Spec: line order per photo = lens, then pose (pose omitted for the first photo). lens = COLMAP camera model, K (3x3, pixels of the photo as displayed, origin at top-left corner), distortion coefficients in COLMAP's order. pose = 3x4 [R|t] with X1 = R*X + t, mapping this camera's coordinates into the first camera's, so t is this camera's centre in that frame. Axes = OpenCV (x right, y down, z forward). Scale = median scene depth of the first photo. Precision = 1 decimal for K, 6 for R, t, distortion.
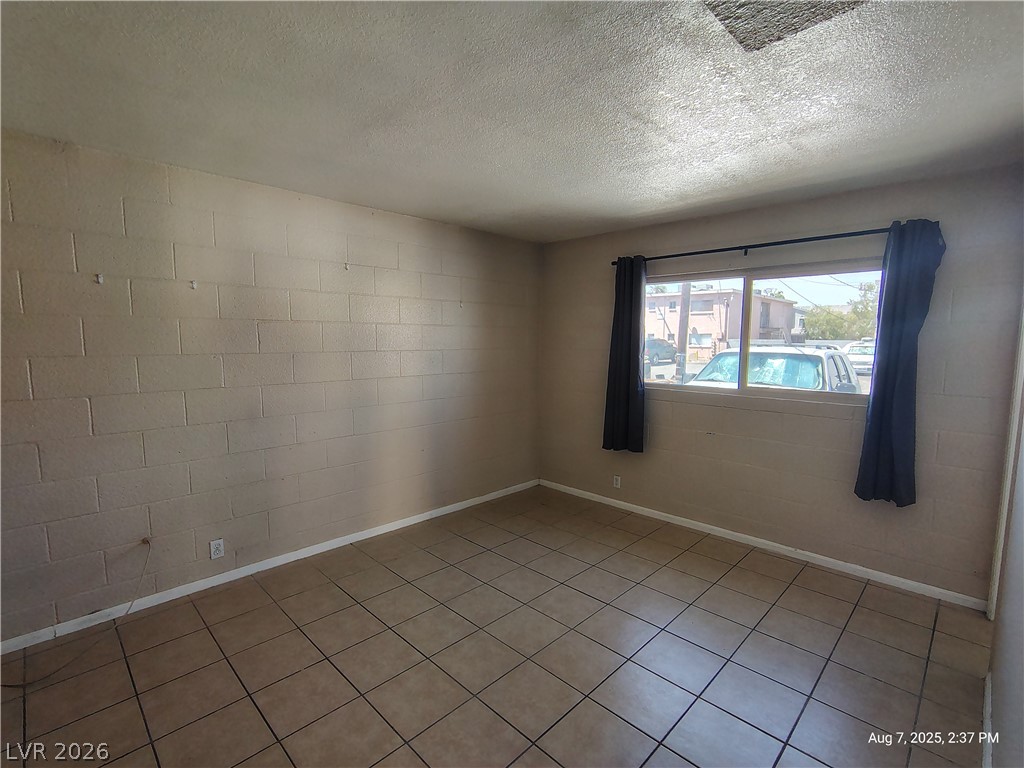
lens RADIAL K [[480.6, 0, 515.2], [0, 480.6, 385.1], [0, 0, 1]] dist [-0.003783, 0.000598]
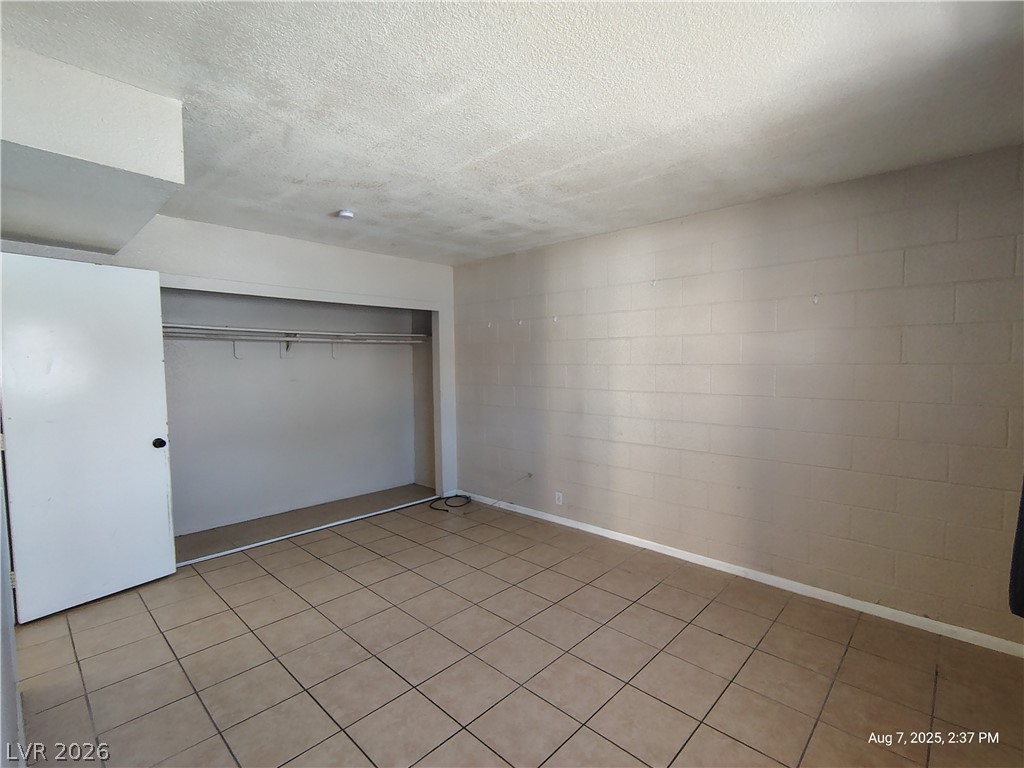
lens RADIAL K [[480.6, 0, 510.4], [0, 480.6, 386.4], [0, 0, 1]] dist [-0.003783, 0.000598]
pose [[0.018259, 0.047562, -0.998701, 0.864240], [-0.088588, 0.995016, 0.045767, -0.053297], [0.995901, 0.087637, 0.022382, 0.836224]]
